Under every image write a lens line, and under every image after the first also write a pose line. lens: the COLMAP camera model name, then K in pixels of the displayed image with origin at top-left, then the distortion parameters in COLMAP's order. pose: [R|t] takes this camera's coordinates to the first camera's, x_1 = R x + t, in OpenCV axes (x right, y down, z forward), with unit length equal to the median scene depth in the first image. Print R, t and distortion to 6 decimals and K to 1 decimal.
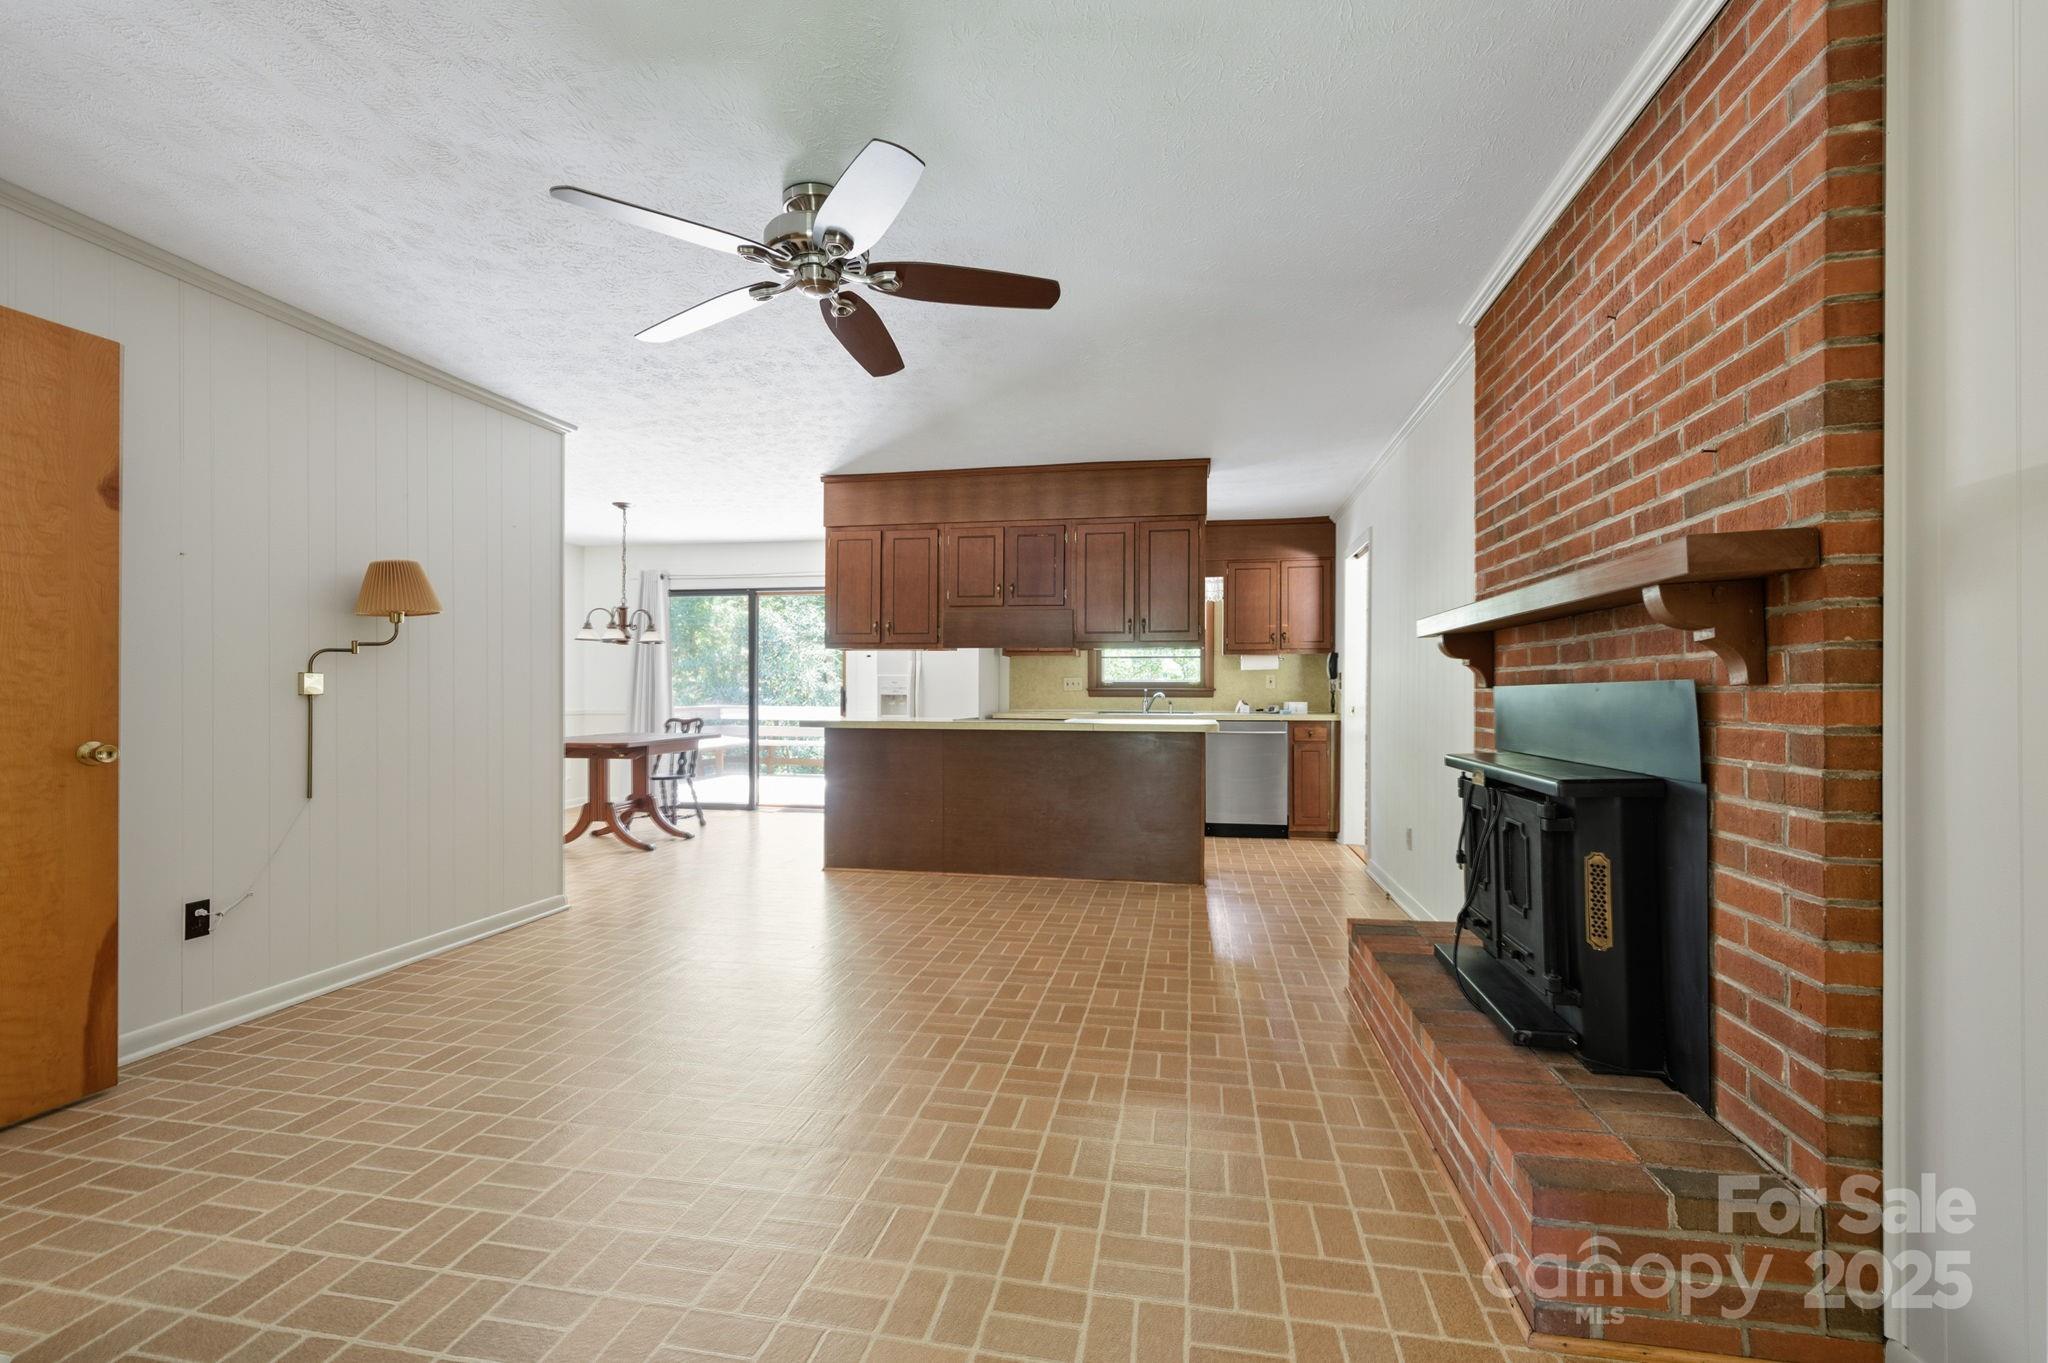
lens RADIAL K [[914.2, 0, 1024.0], [0, 914.2, 681.5], [0, 0, 1]] dist [-0.000642, 0.000054]
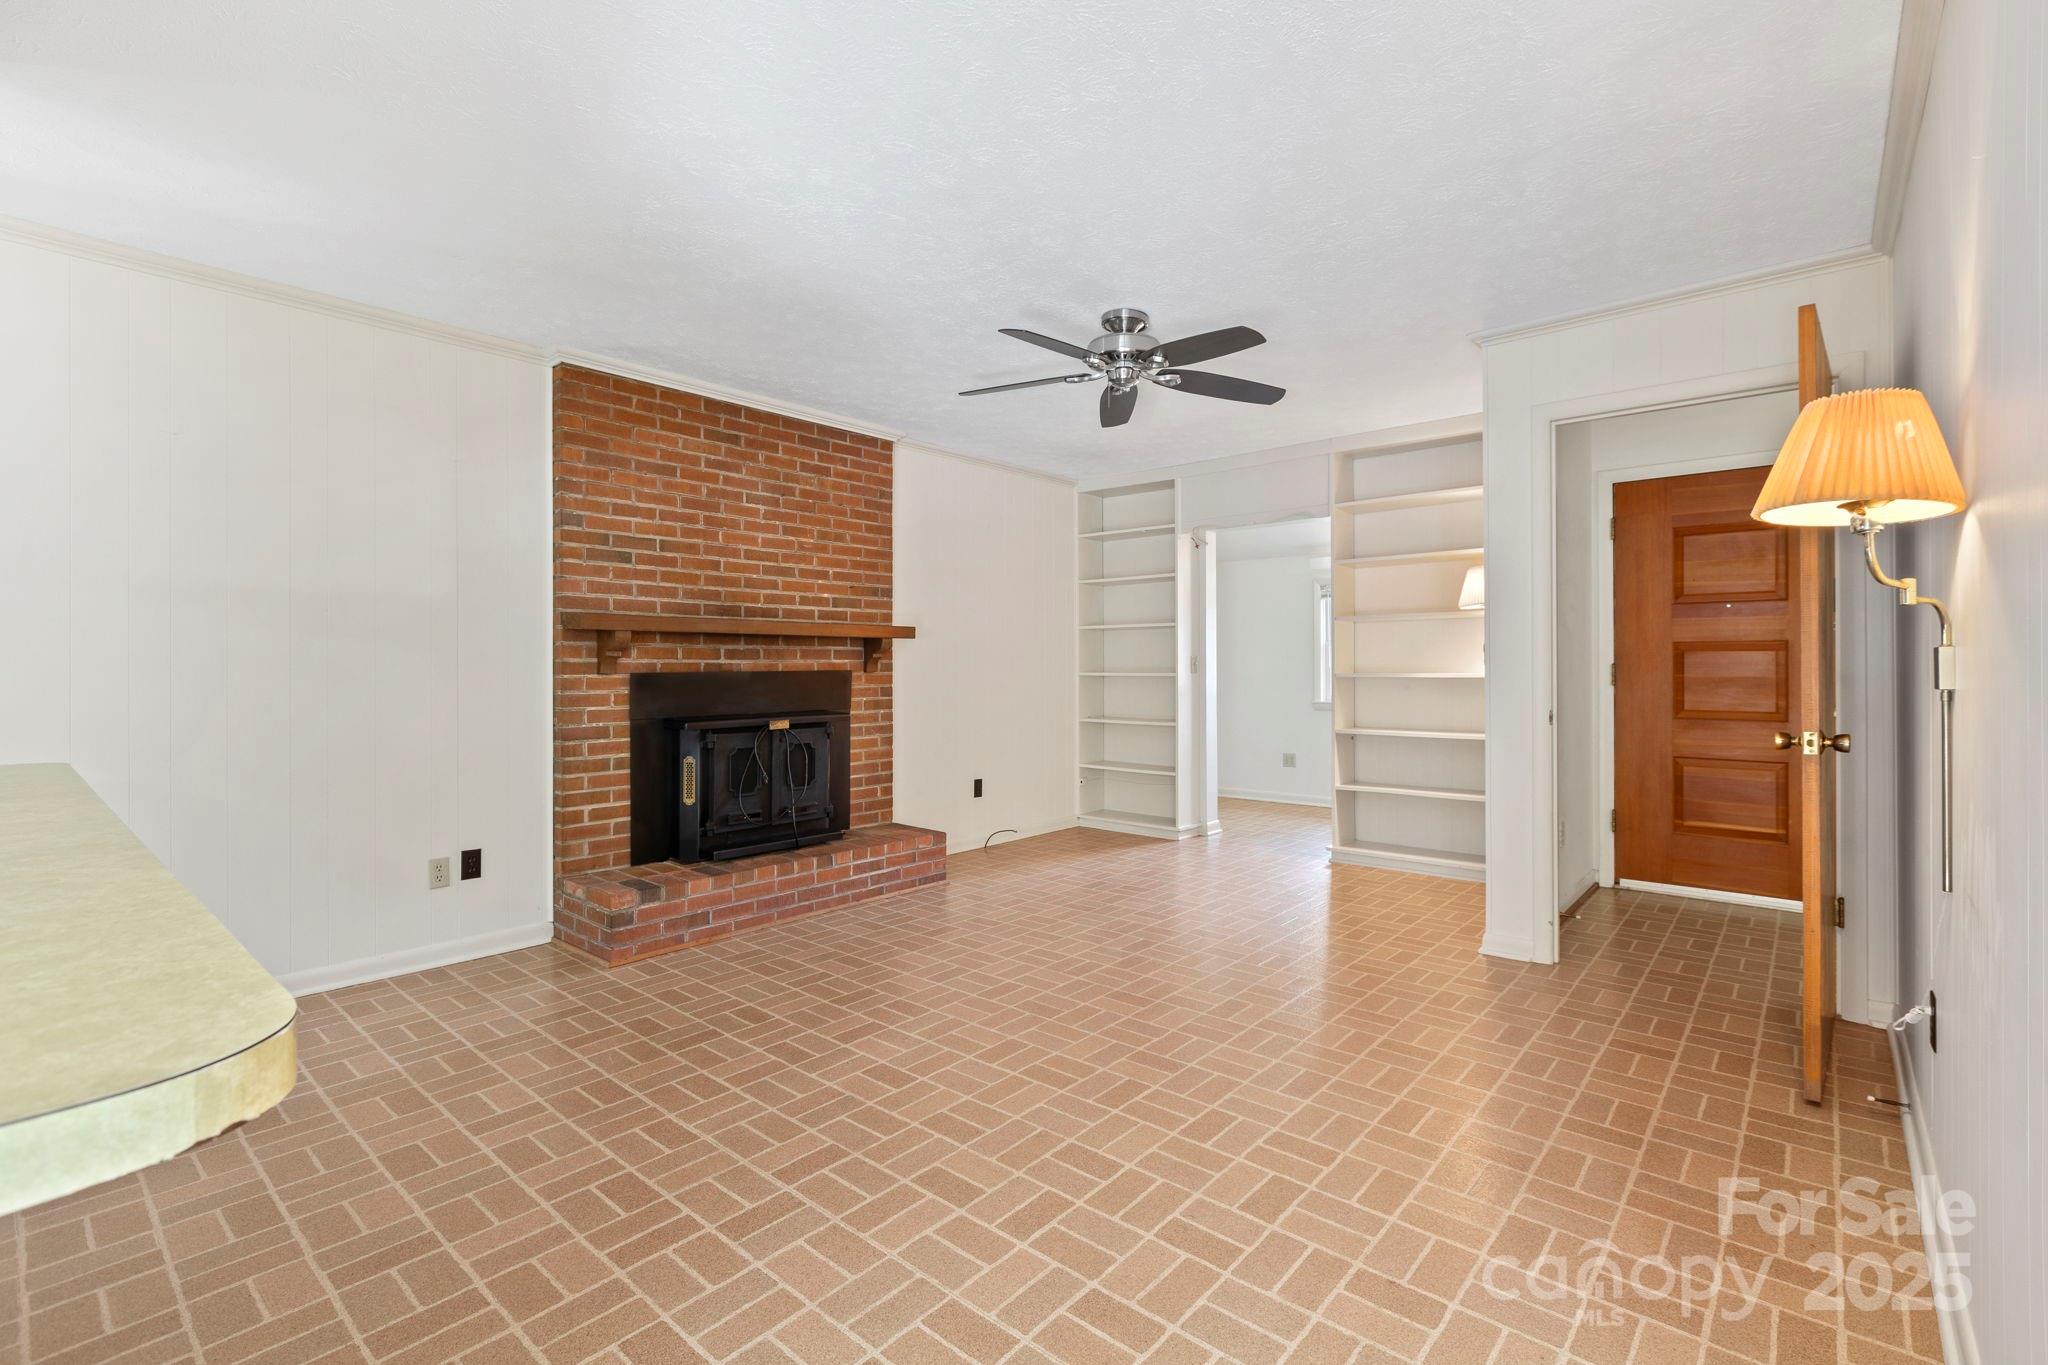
lens RADIAL K [[914.2, 0, 1024.0], [0, 914.2, 682.5], [0, 0, 1]] dist [-0.000642, 0.000054]
pose [[-0.865399, -0.006124, 0.501046, -0.973403], [-0.003392, 0.999974, 0.006364, 0.014173], [-0.501072, 0.003807, -0.865397, 2.820357]]
